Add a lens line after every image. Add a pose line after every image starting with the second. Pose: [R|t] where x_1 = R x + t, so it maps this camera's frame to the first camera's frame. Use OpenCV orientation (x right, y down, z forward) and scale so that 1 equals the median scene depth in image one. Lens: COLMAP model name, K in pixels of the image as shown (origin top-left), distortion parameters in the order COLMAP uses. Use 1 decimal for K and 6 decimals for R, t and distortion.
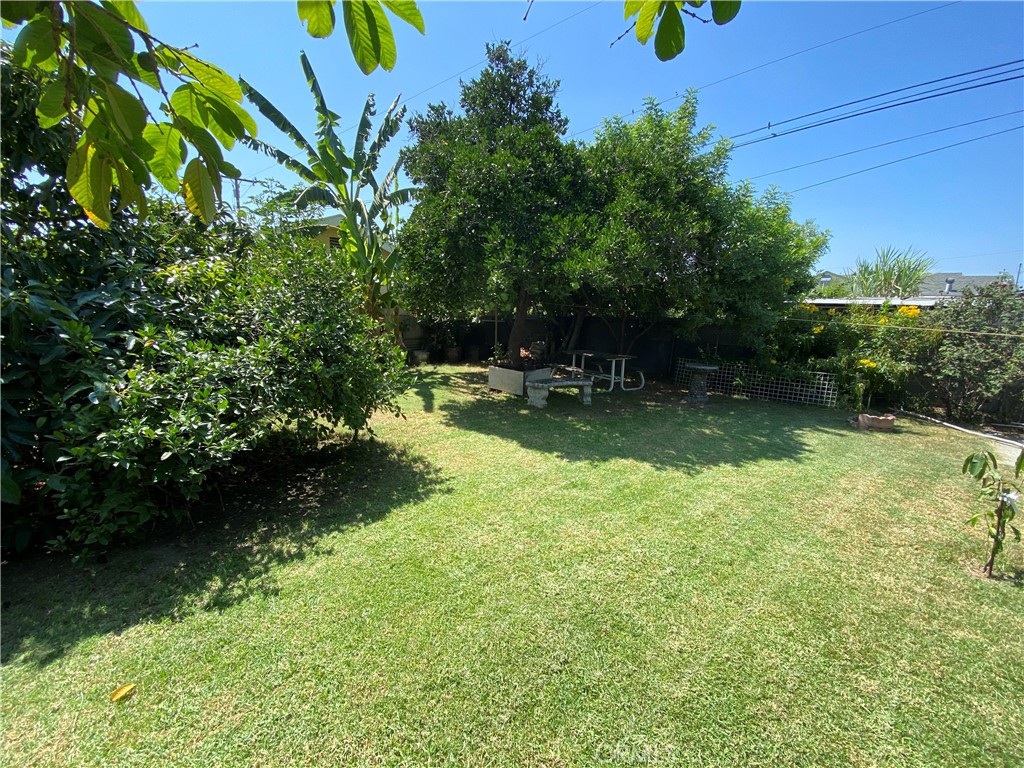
lens RADIAL K [[418.1, 0, 501.3], [0, 418.1, 386.2], [0, 0, 1]] dist [-0.000388, -0.014179]
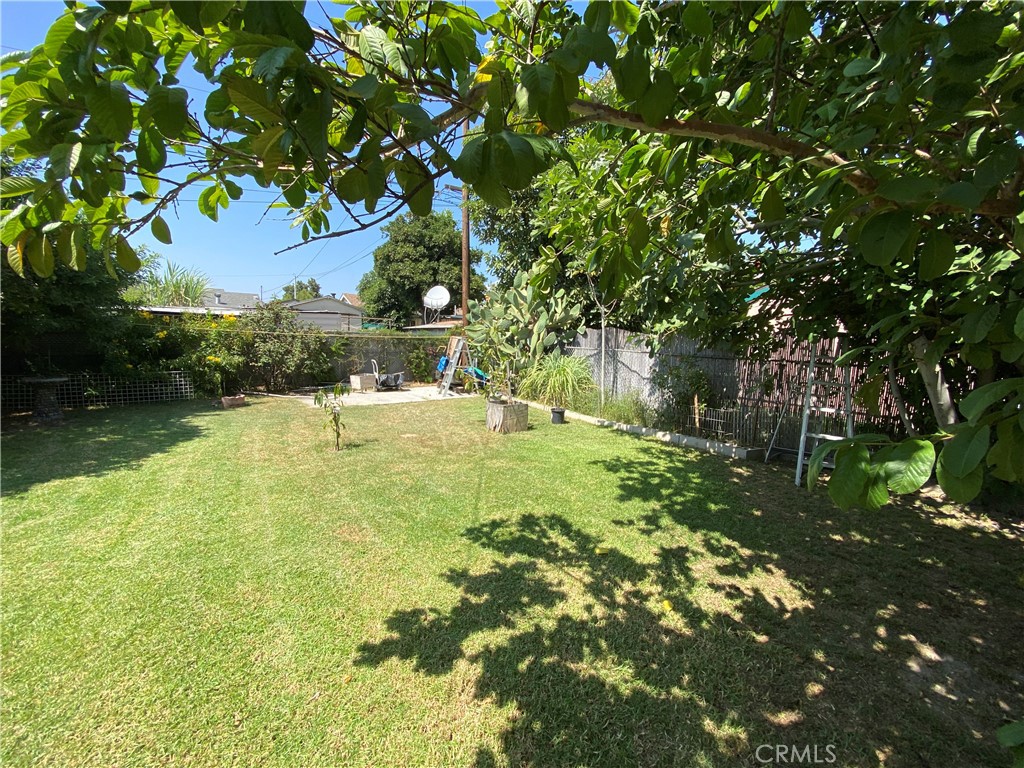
lens RADIAL K [[406.6, 0, 513.9], [0, 406.6, 396.2], [0, 0, 1]] dist [-0.000370, -0.017918]
pose [[0.116432, -0.160964, 0.980068, -0.247493], [0.151224, 0.978148, 0.142683, 0.019203], [-0.981619, 0.131597, 0.138229, -0.070595]]
